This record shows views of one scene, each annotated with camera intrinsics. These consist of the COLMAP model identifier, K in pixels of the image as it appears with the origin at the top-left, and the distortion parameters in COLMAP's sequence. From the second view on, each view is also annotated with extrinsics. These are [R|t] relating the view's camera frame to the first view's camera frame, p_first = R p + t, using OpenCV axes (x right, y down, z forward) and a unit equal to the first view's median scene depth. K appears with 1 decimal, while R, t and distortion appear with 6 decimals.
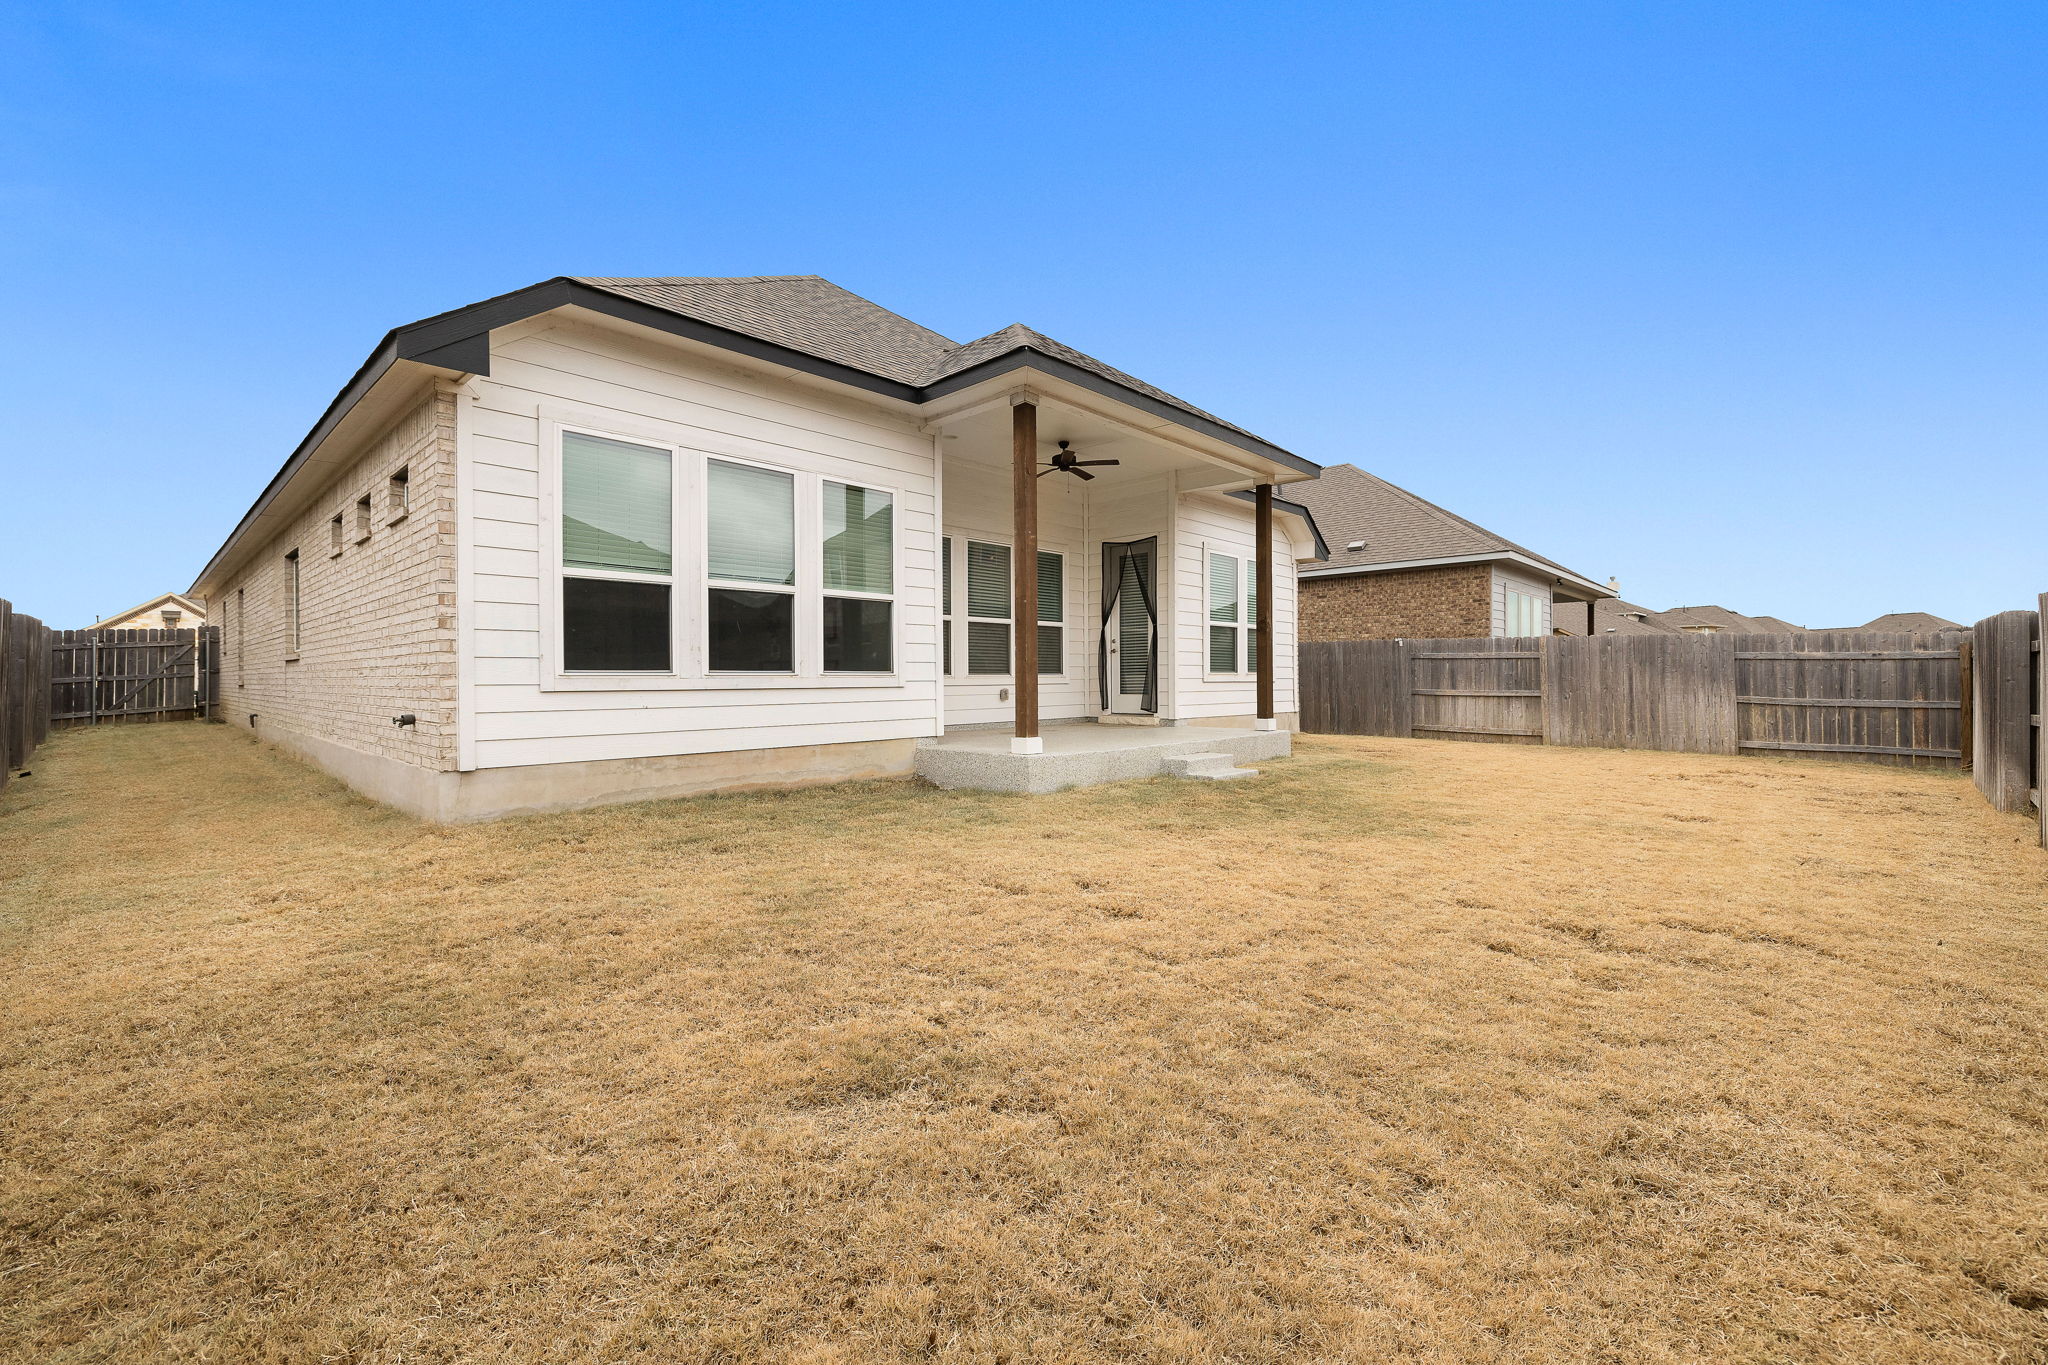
lens RADIAL K [[919.3, 0, 1029.5], [0, 919.3, 681.1], [0, 0, 1]] dist [0.001593, 0.000036]
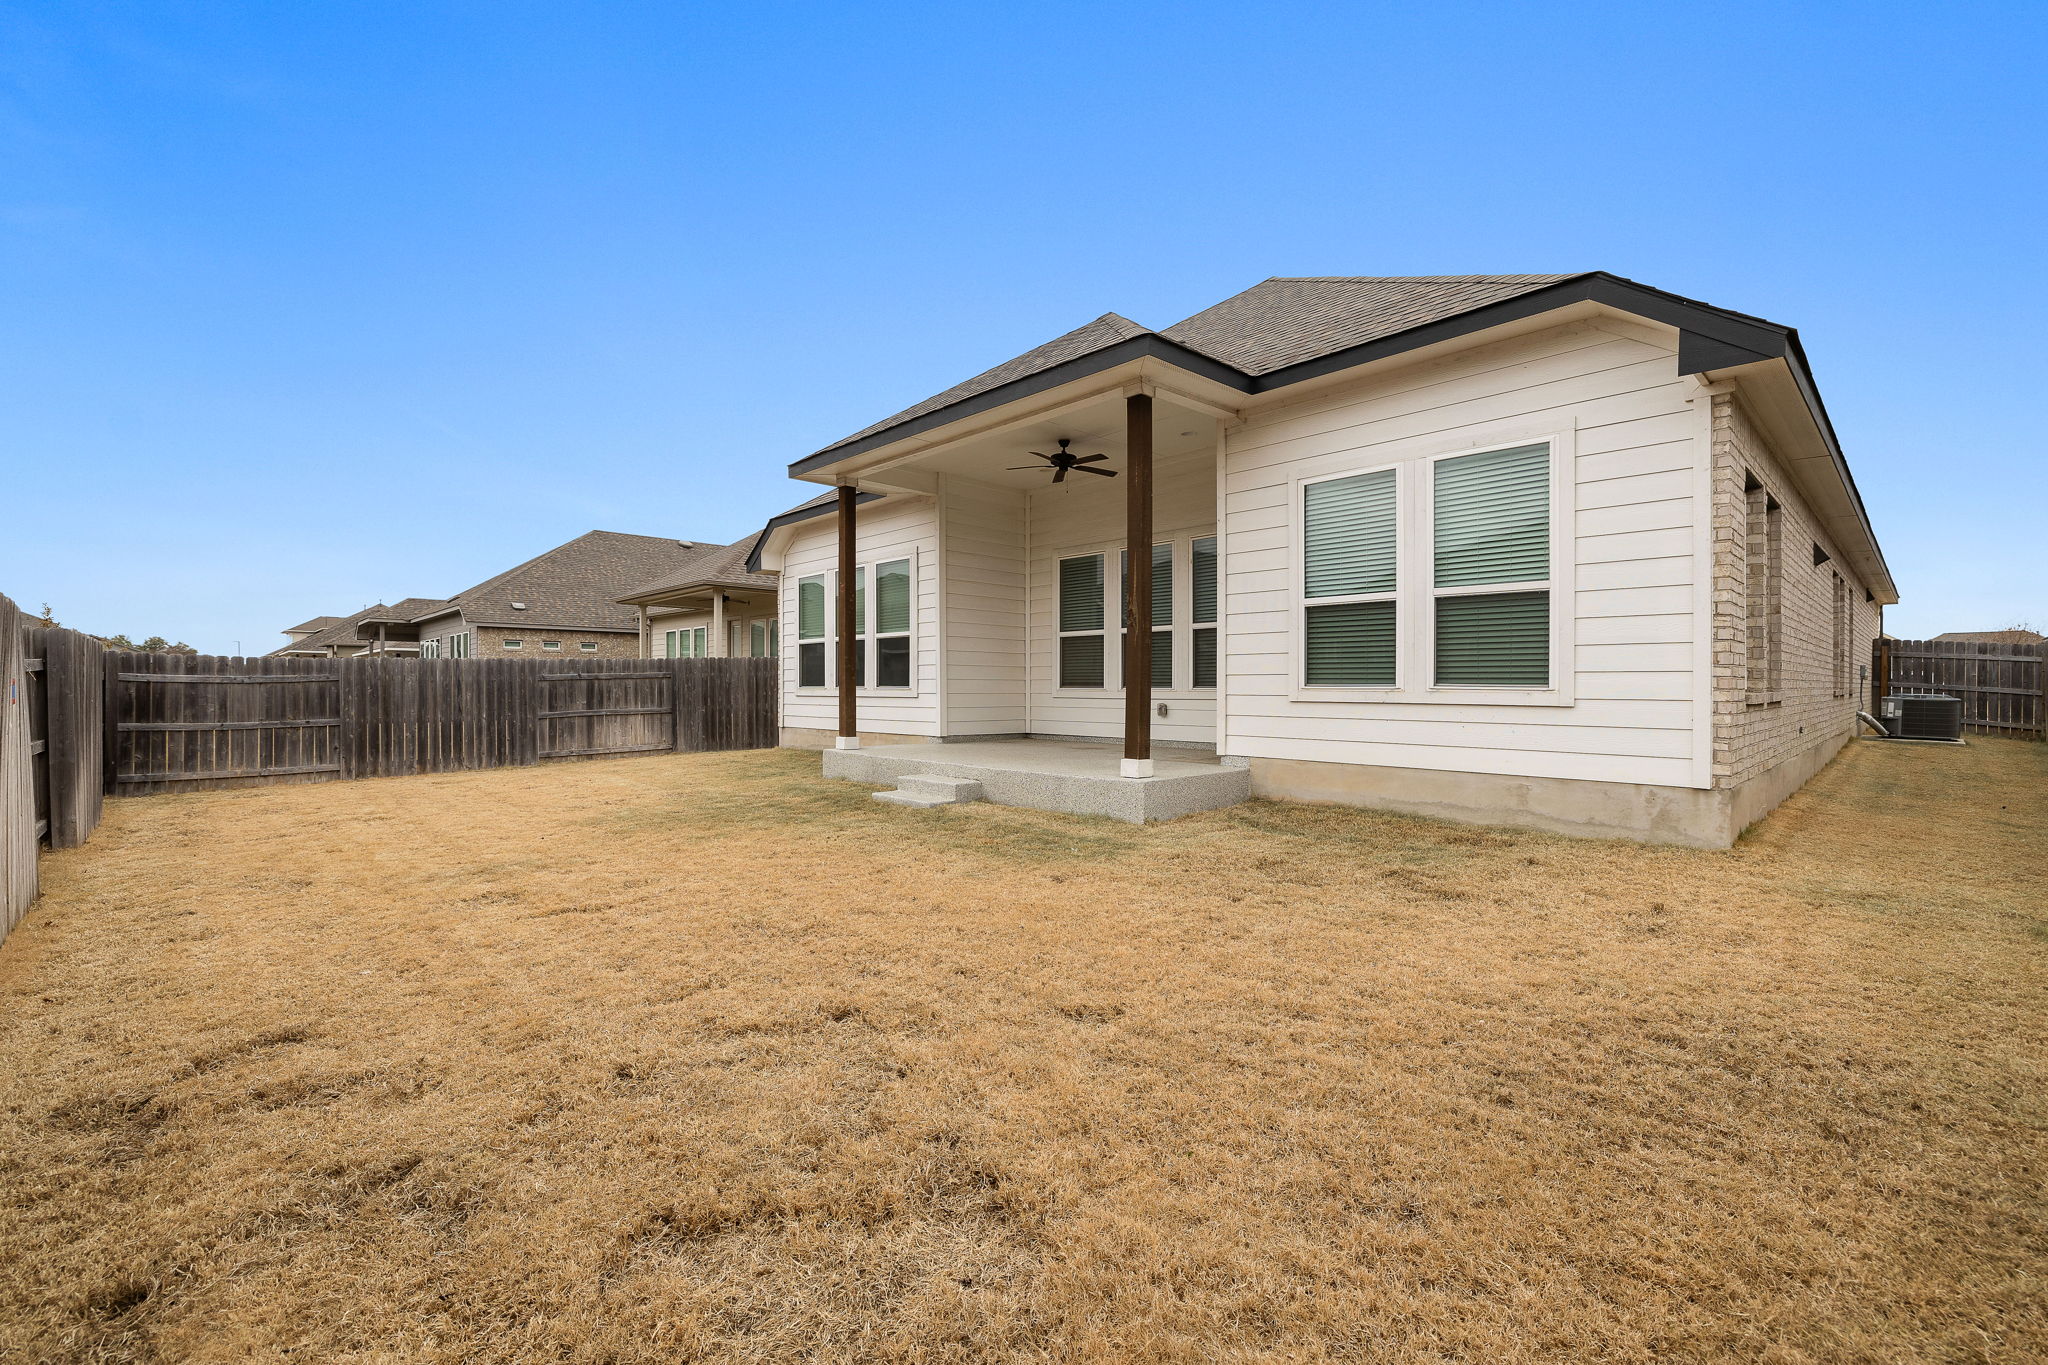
lens RADIAL K [[857.6, 0, 1029.4], [0, 857.6, 687.5], [0, 0, 1]] dist [-0.003732, 0.000362]
pose [[-0.025052, -0.001990, -0.999684, 0.836172], [-0.005876, 0.999981, -0.001844, -0.006229], [0.999669, 0.005828, -0.025063, 0.903239]]
